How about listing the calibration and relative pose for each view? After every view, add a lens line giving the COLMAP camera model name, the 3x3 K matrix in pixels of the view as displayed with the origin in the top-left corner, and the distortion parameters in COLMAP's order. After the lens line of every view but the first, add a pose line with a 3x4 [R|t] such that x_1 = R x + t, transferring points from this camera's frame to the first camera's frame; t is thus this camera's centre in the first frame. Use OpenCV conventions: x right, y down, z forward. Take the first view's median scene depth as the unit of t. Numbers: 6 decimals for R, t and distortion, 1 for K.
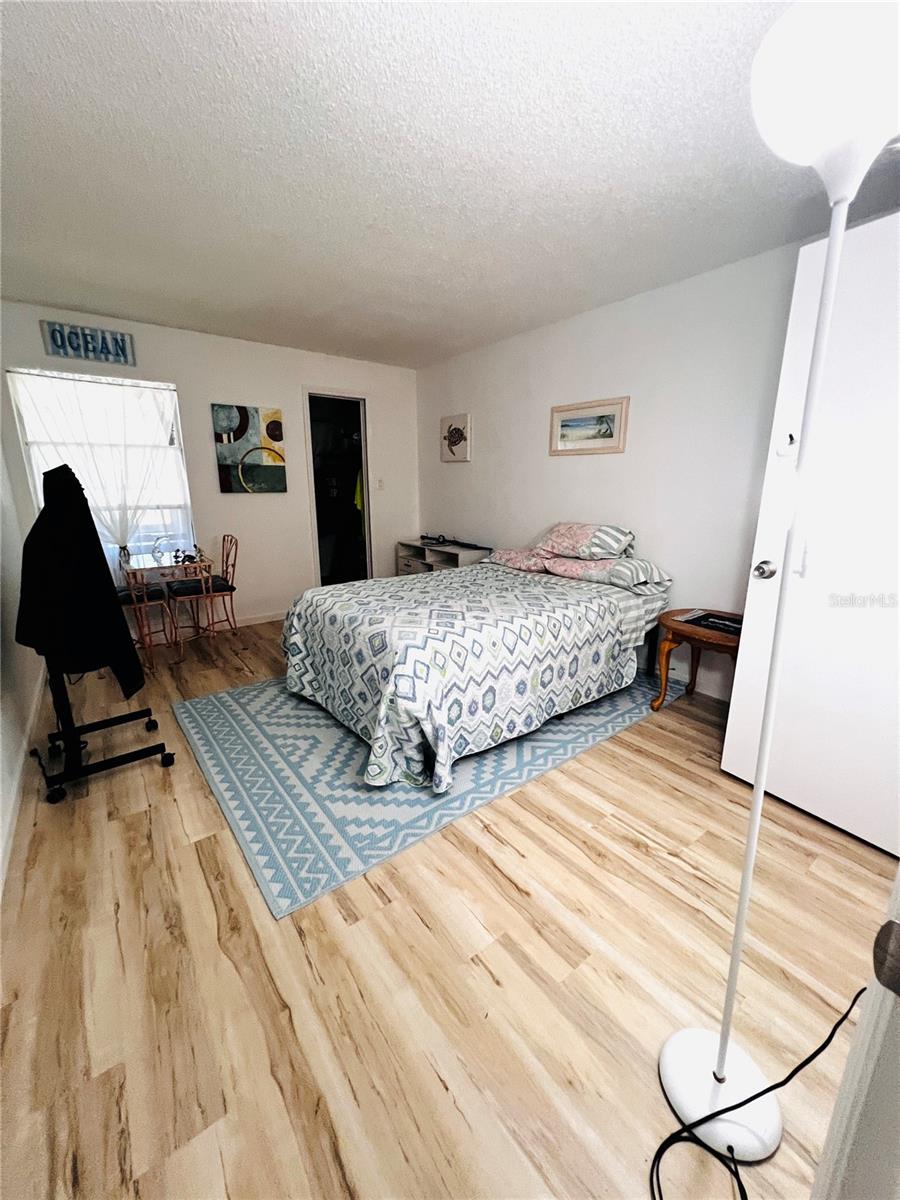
lens RADIAL K [[478.5, 0, 450.0], [0, 478.5, 600.0], [0, 0, 1]] dist [-0.001335, 0.000751]
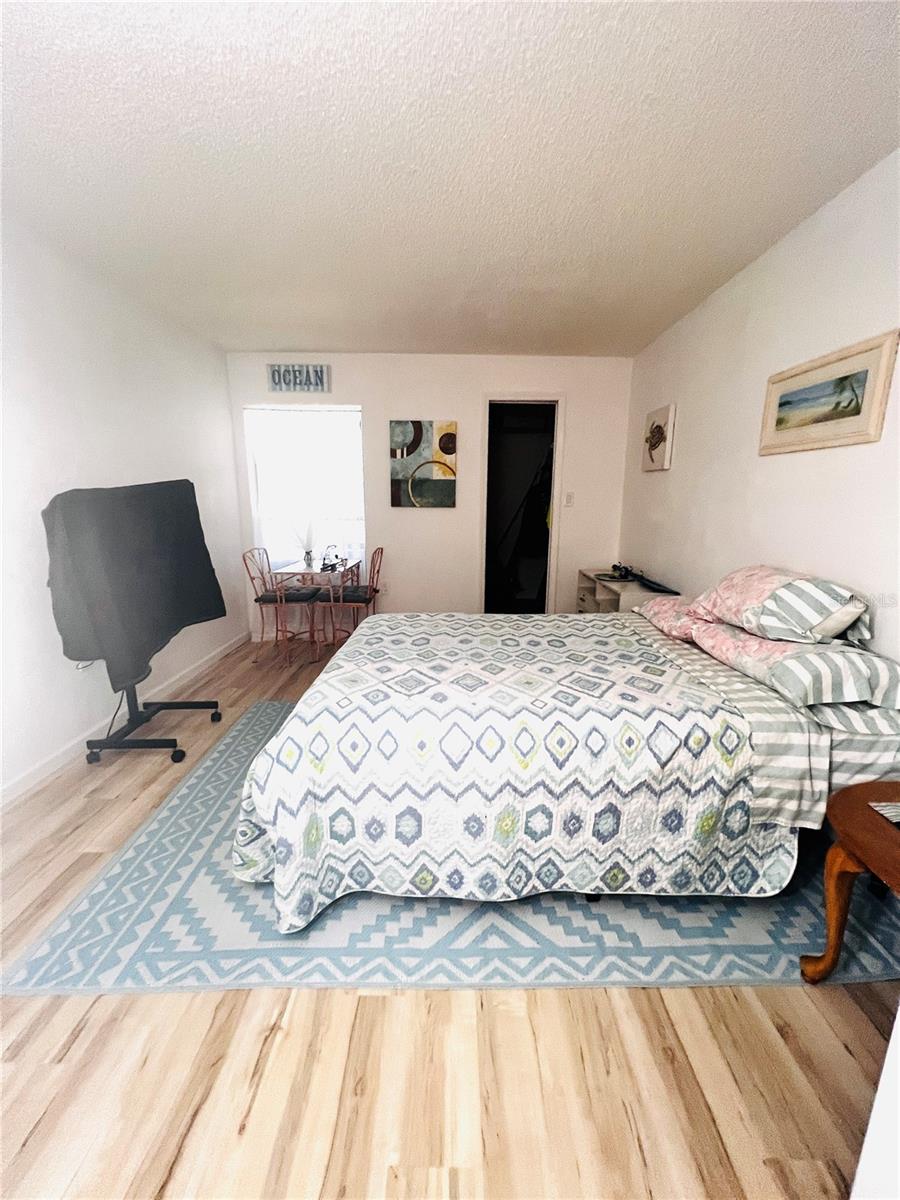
lens RADIAL K [[478.5, 0, 450.0], [0, 478.5, 600.0], [0, 0, 1]] dist [-0.001335, 0.000751]
pose [[0.795935, 0.132845, -0.590627, 0.366253], [-0.151873, 0.988243, 0.017612, -0.090706], [0.586023, 0.075682, 0.806752, 0.375172]]
